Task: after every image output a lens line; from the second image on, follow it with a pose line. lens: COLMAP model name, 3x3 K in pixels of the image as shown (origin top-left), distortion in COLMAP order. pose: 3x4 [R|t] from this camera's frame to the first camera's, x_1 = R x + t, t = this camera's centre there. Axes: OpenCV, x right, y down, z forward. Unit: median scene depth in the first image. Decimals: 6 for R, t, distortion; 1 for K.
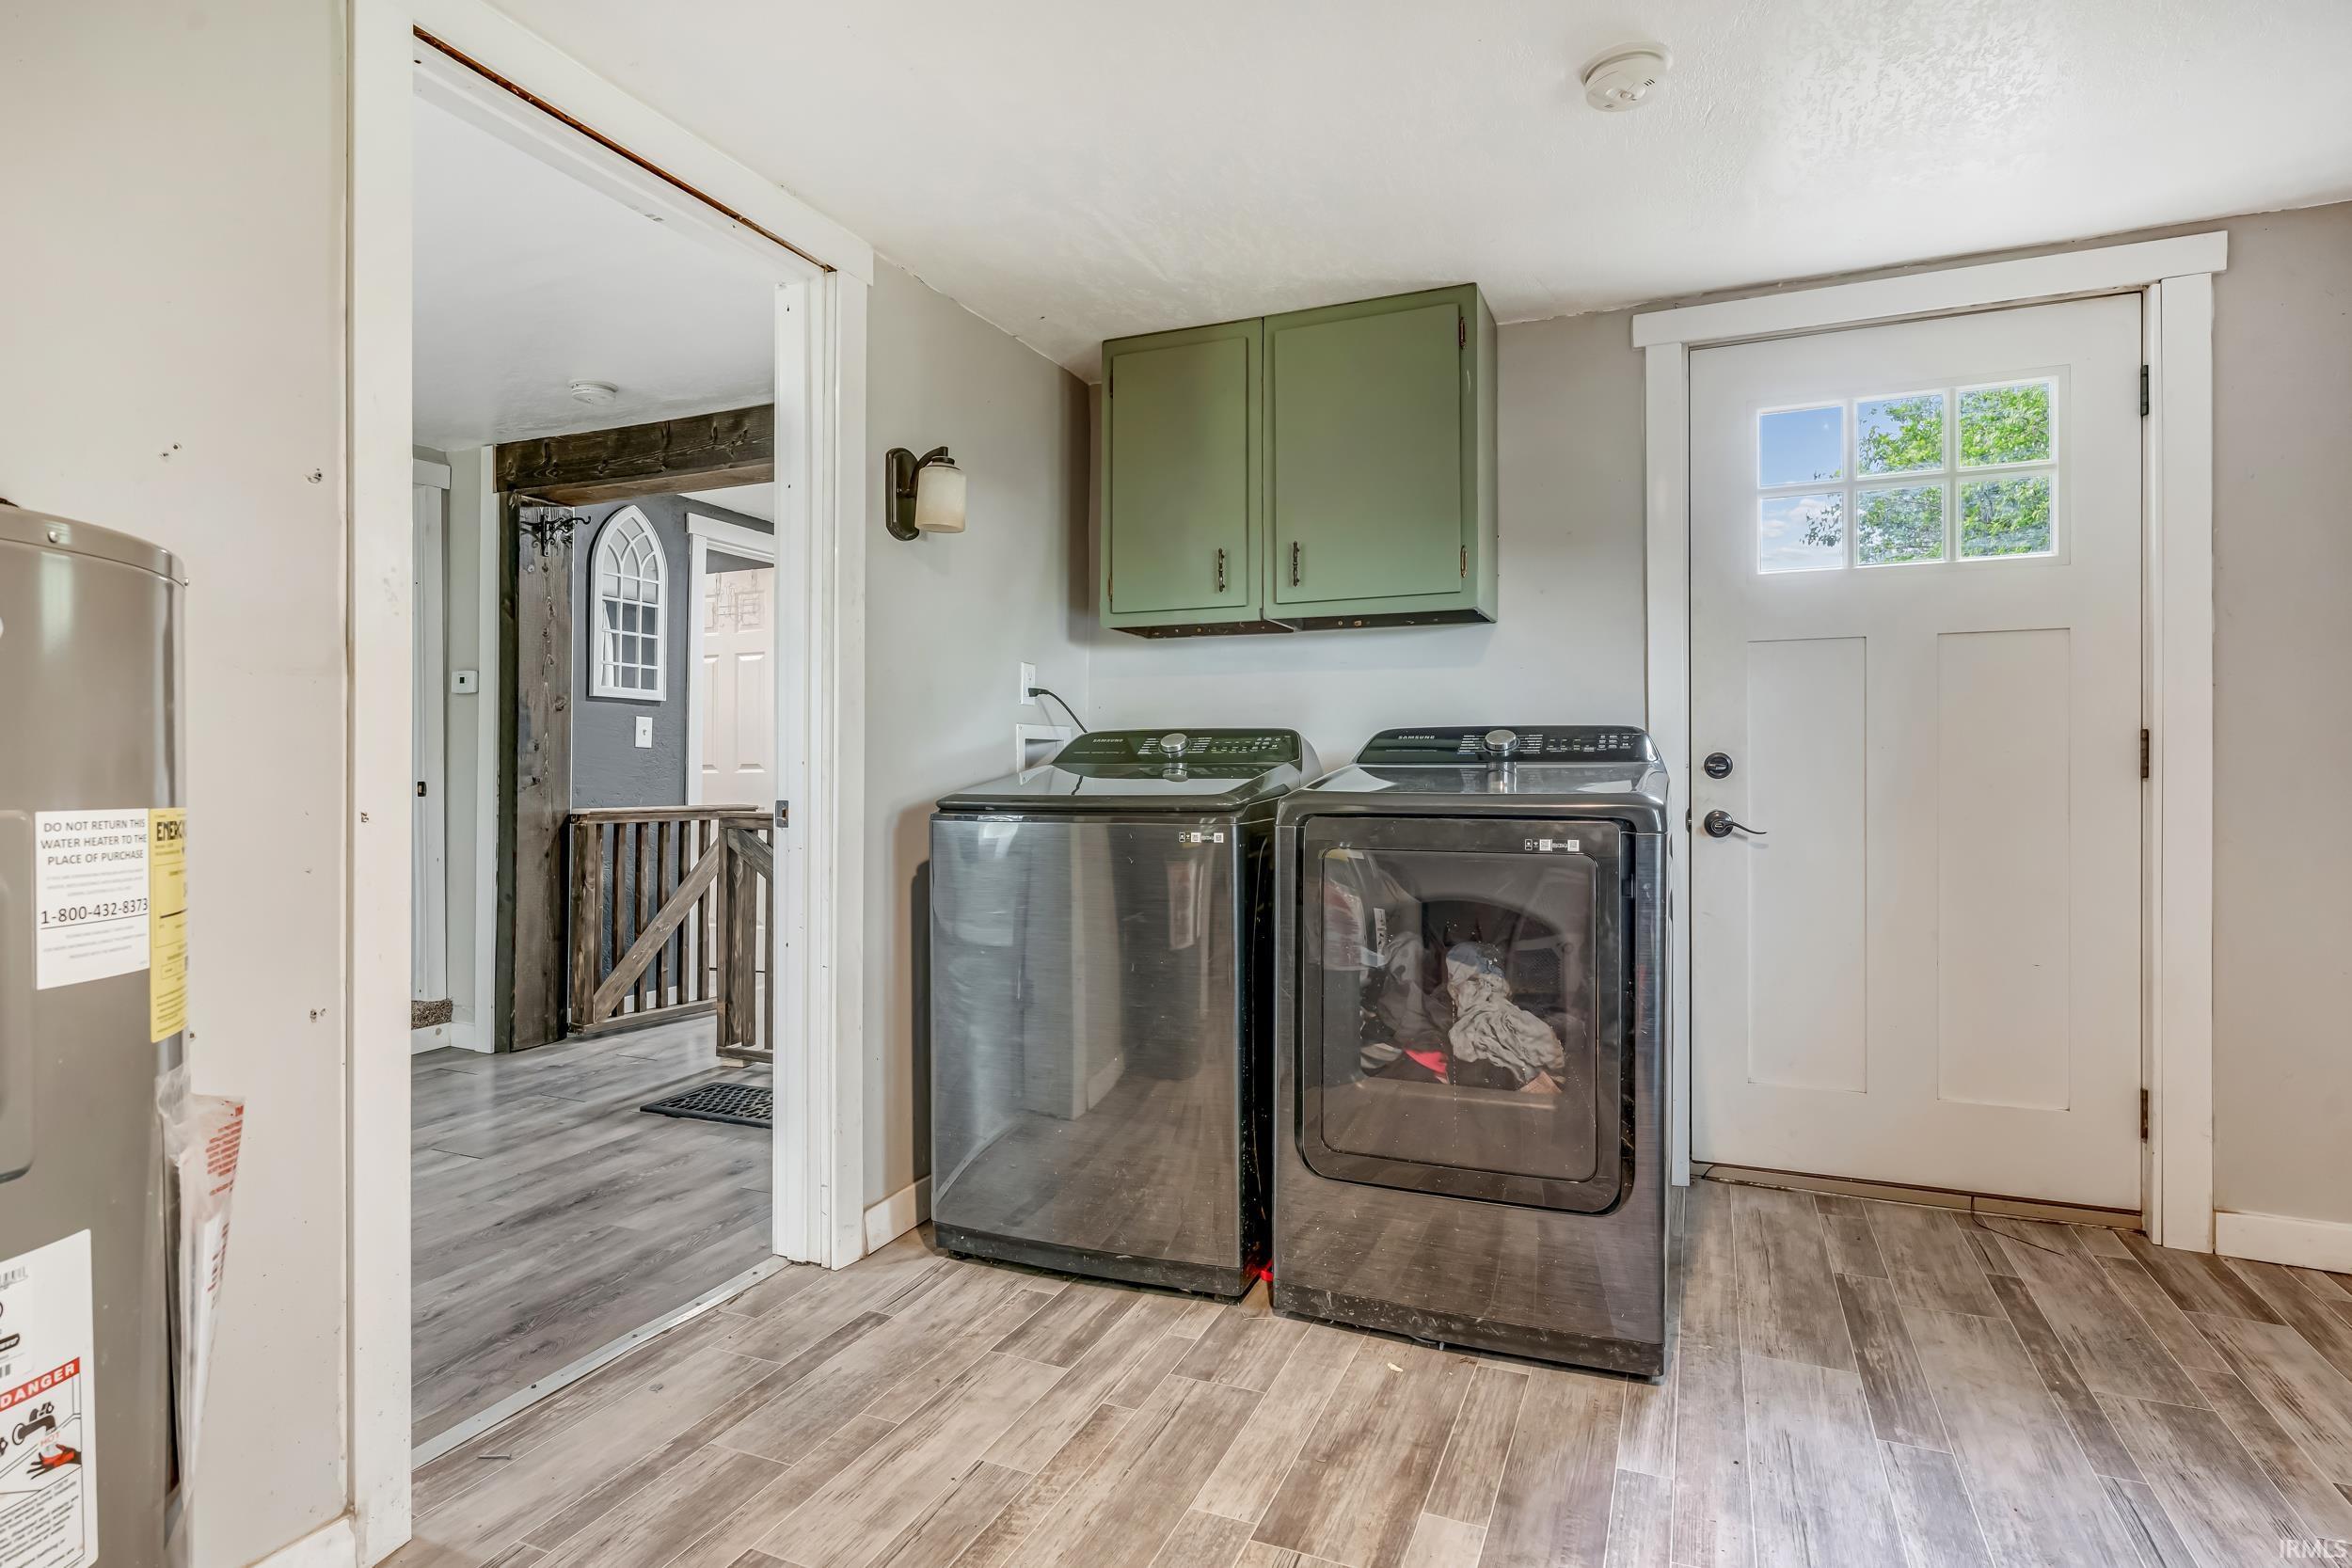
lens RADIAL K [[1238.6, 0, 1170.8], [0, 1238.6, 752.6], [0, 0, 1]] dist [-0.000194, -0.000106]
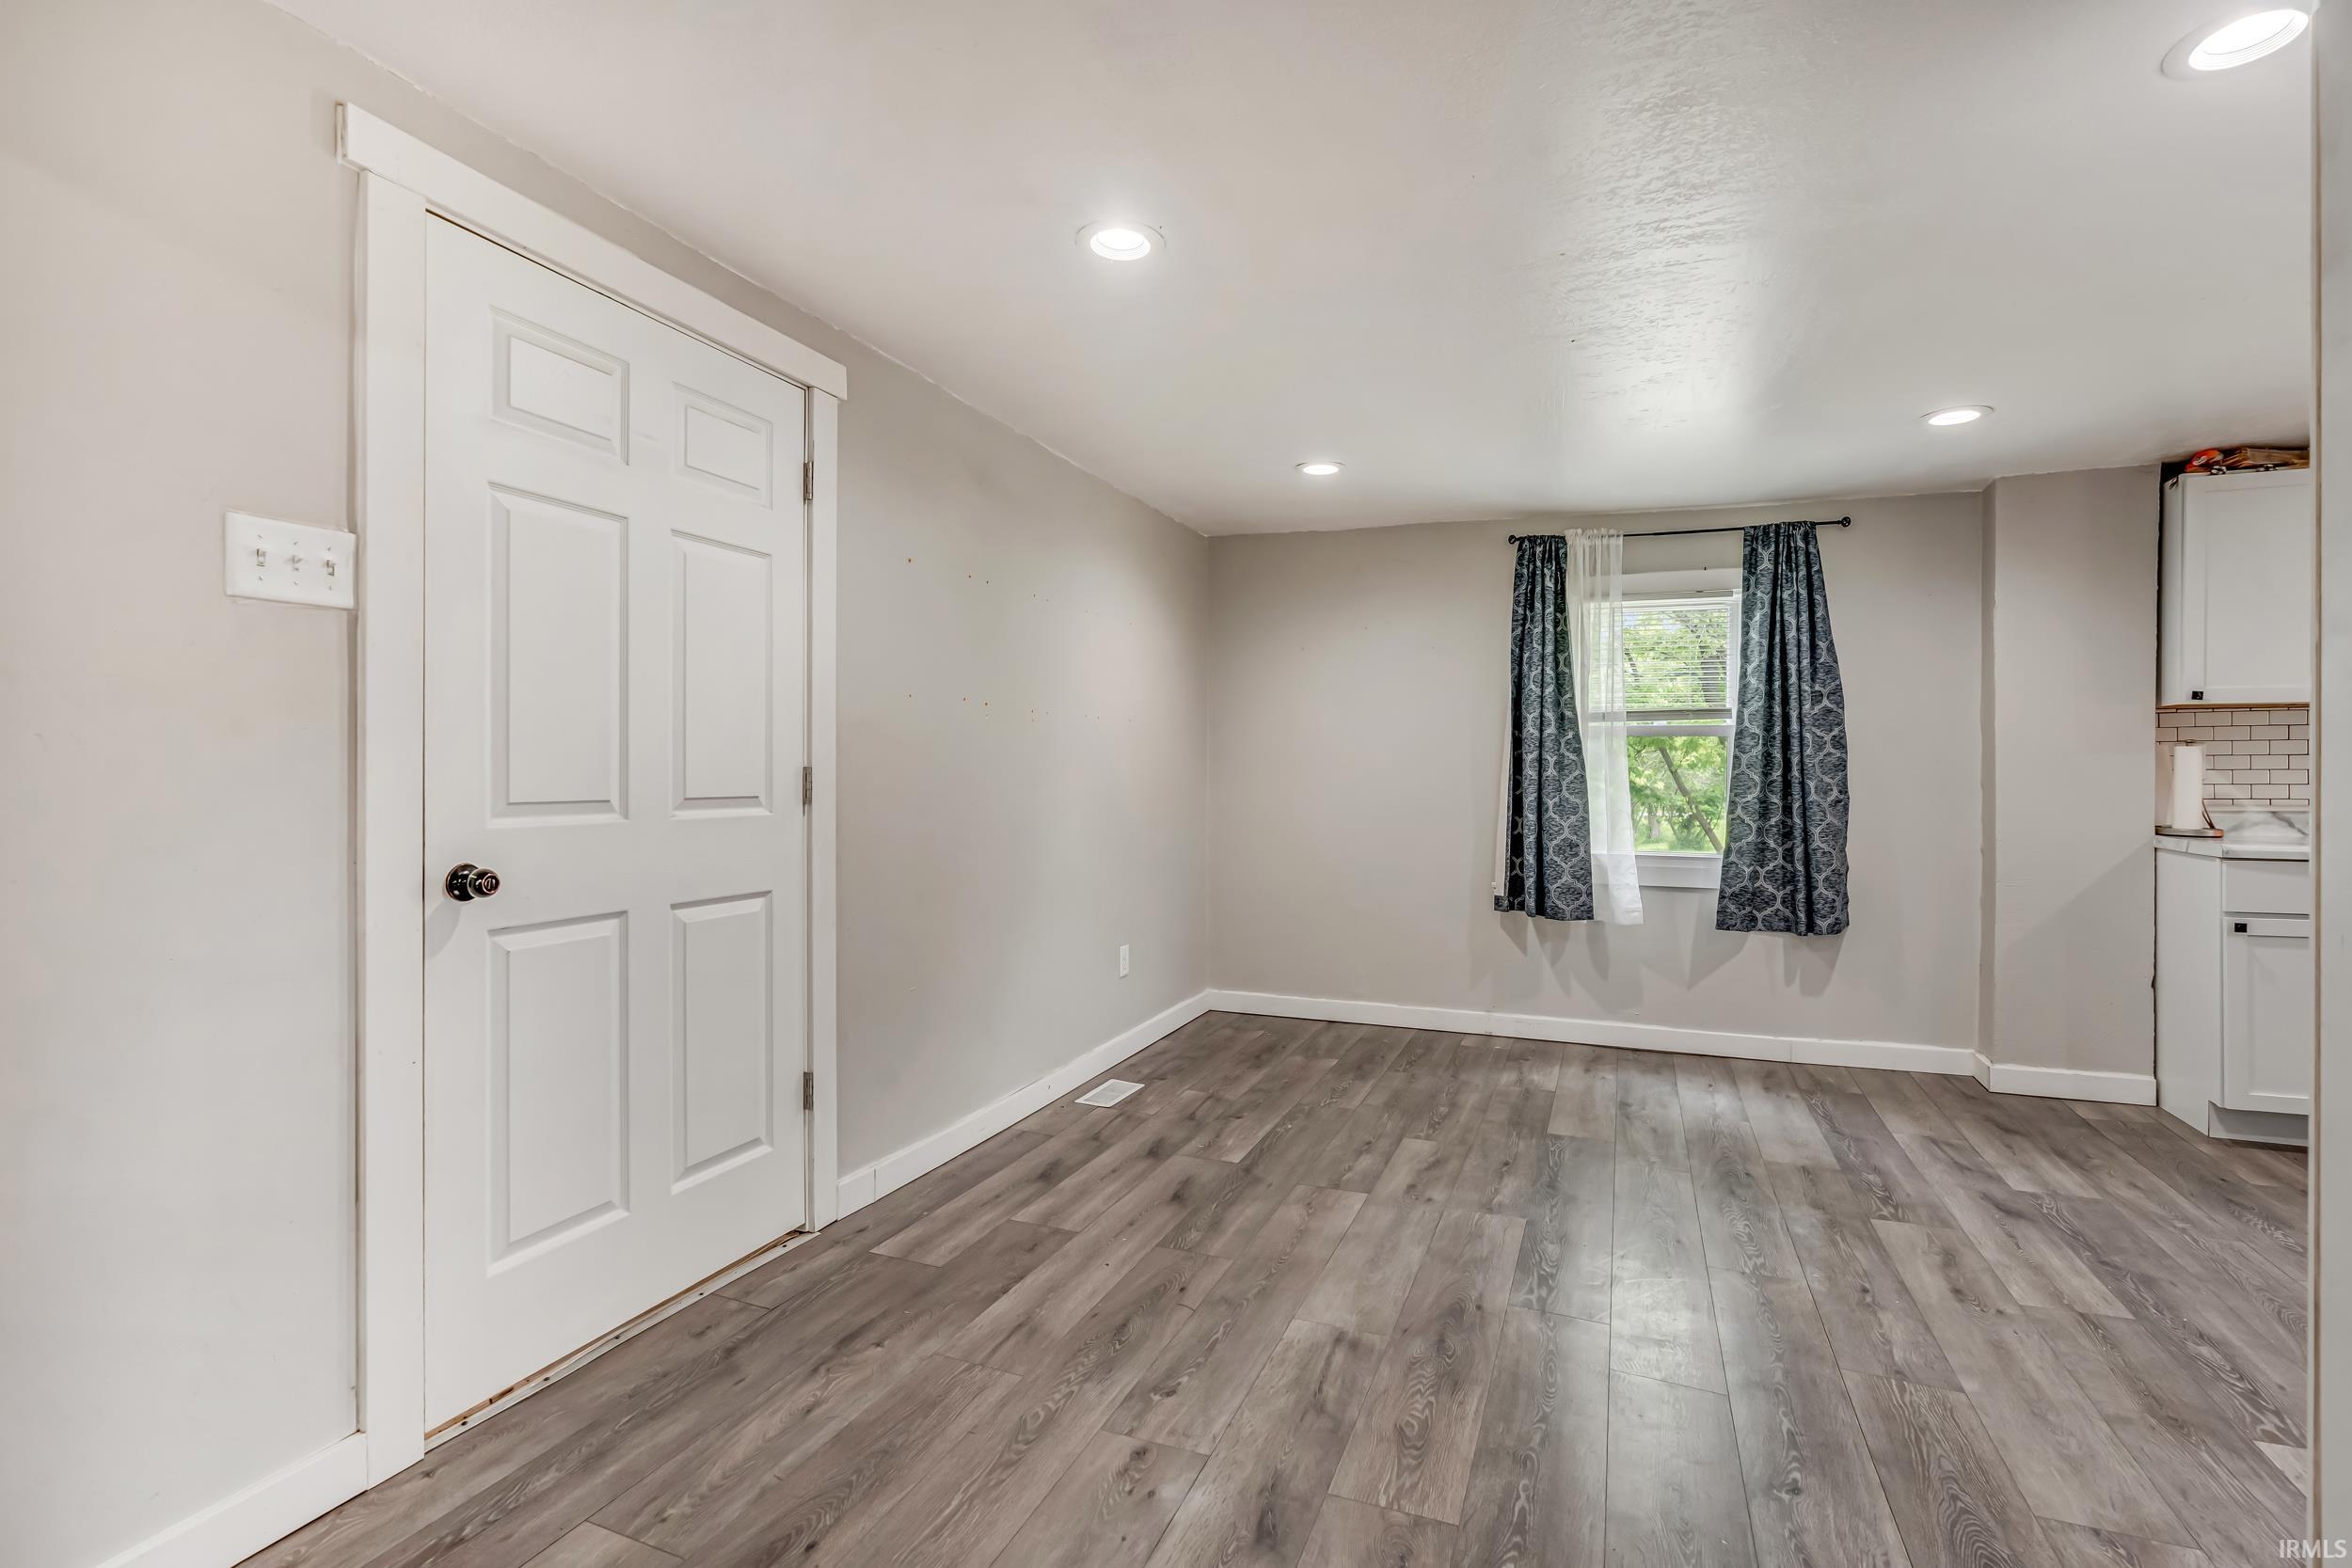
lens RADIAL K [[1094.2, 0, 1176.0], [0, 1094.2, 784.0], [0, 0, 1]] dist [-0.004219, 0.000216]
pose [[-0.999957, 0.004451, -0.008109, -0.782749], [0.004451, 0.999990, 0.000097, -0.013687], [0.008110, 0.000061, -0.999967, 1.677708]]
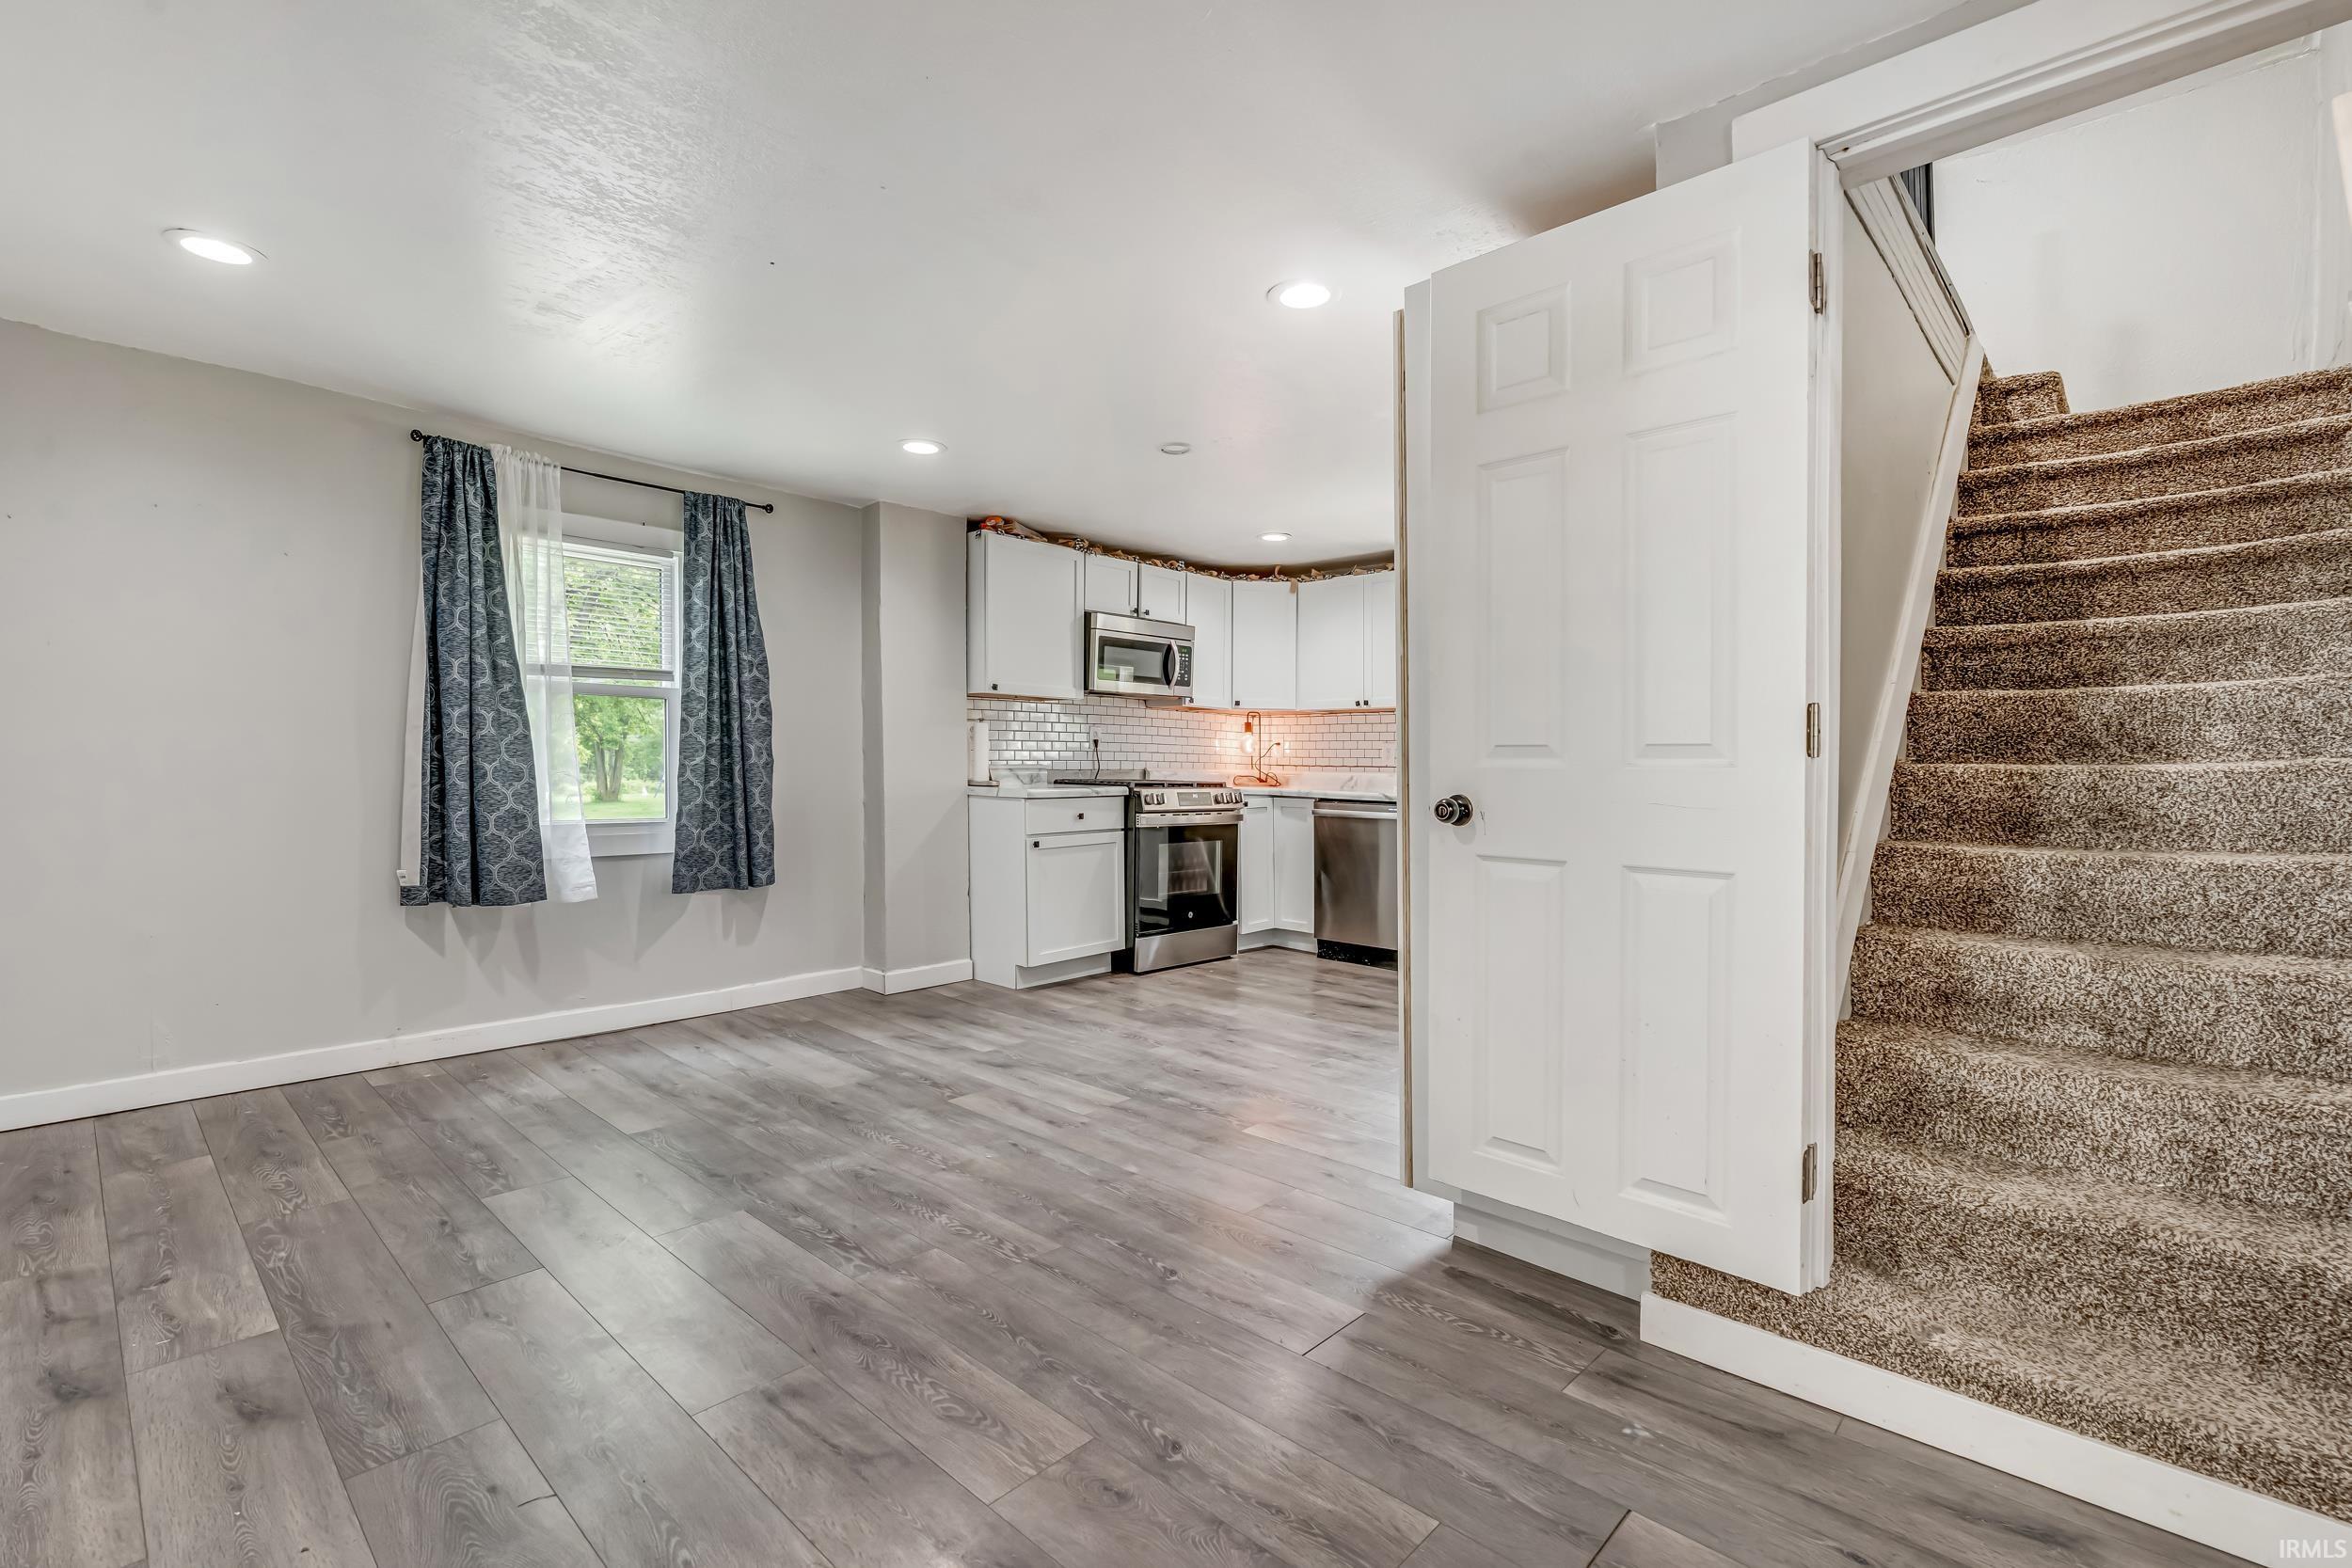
lens RADIAL K [[1077.7, 0, 1189.1], [0, 1077.7, 786.5], [0, 0, 1]] dist [-0.000237, 0.000651]
pose [[-0.341196, 0.025256, -0.939653, -0.385511], [0.004475, 0.999671, 0.025244, 0.011334], [0.939982, 0.004408, -0.341197, 1.326447]]
